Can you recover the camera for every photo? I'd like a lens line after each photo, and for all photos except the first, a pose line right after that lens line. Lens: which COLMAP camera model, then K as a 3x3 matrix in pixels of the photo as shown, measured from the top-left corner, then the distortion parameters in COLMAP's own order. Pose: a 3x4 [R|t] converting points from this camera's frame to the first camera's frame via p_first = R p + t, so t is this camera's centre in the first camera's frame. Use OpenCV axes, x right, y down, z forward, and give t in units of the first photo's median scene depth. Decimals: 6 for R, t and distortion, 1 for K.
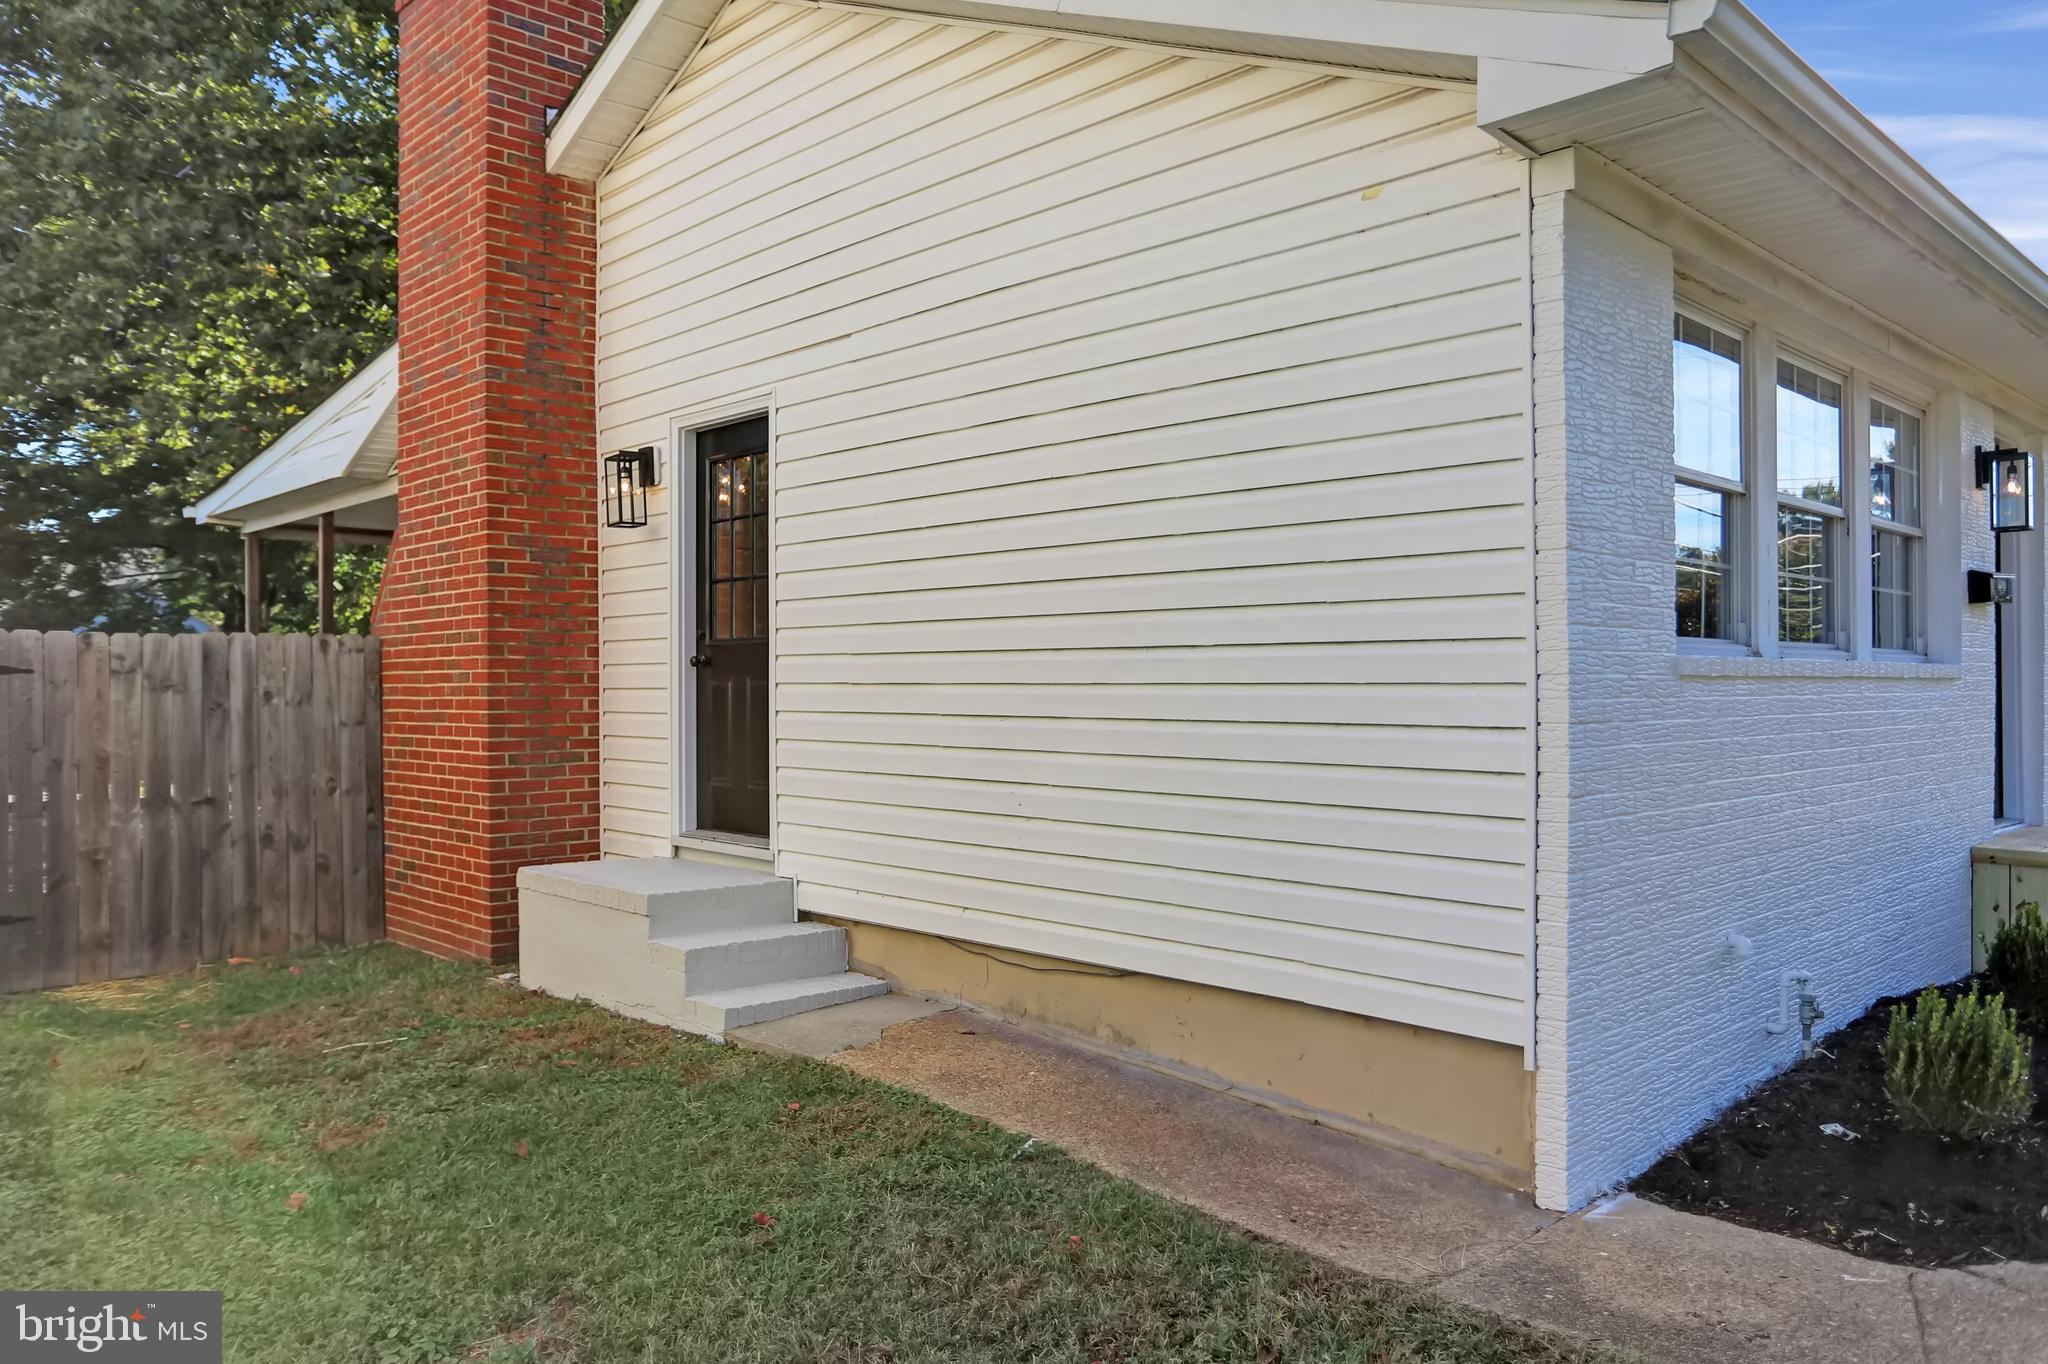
lens RADIAL K [[1465.5, 0, 1024.0], [0, 1465.5, 682.0], [0, 0, 1]] dist [-0.002616, 0.004010]
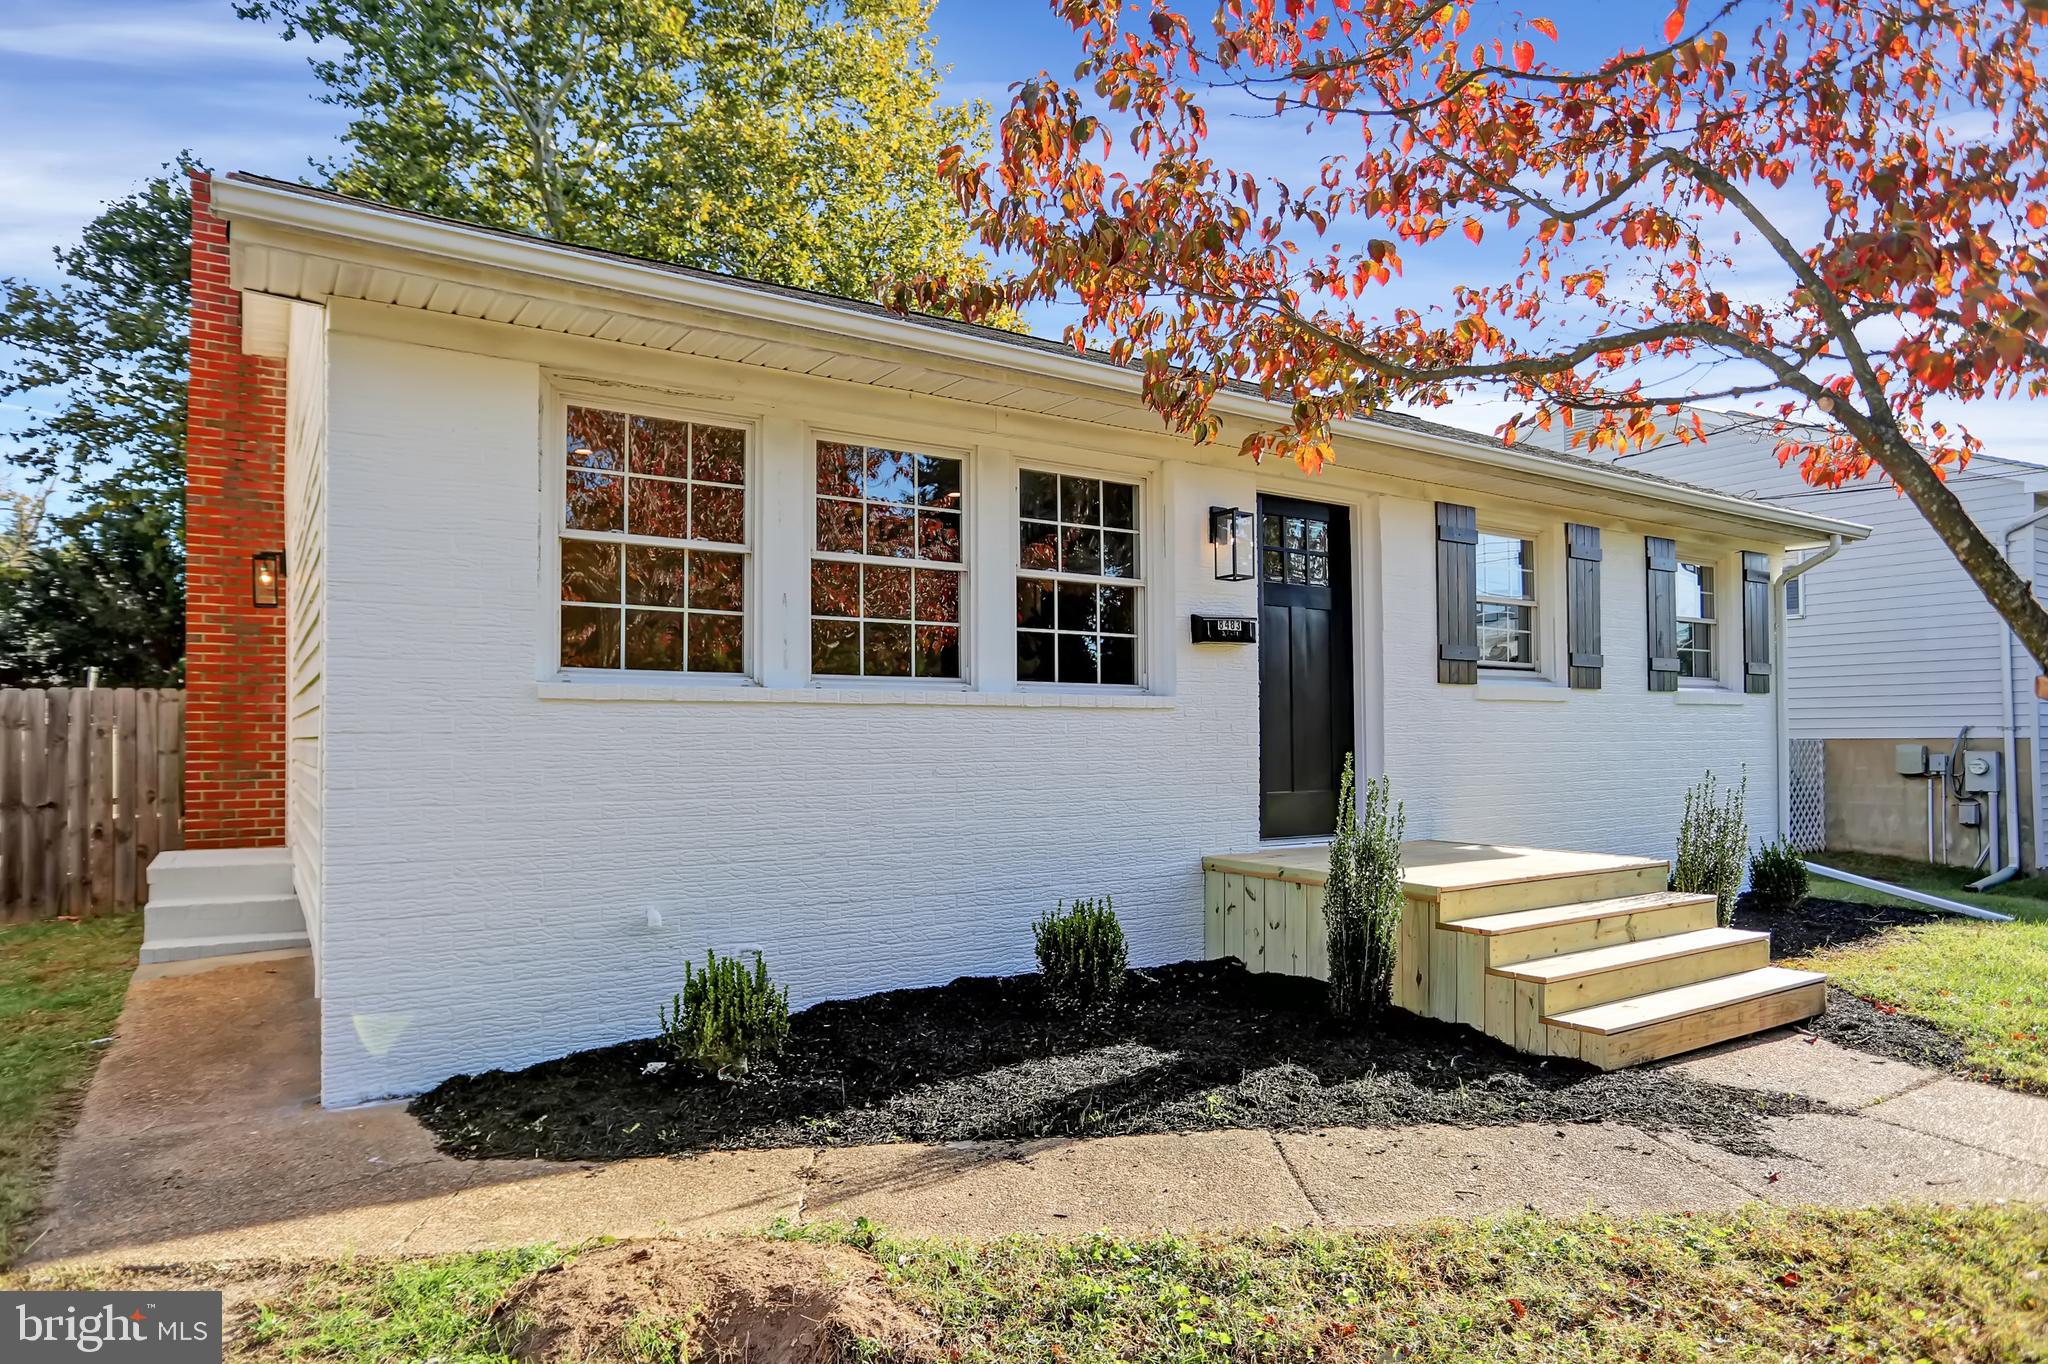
lens RADIAL K [[1214.2, 0, 1024.0], [0, 1214.2, 711.3], [0, 0, 1]] dist [0.000629, 0.000728]
pose [[0.978711, -0.008106, -0.205081, 0.623415], [0.004137, 0.999796, -0.019778, 0.016582], [0.205200, 0.018509, 0.978545, 0.029819]]
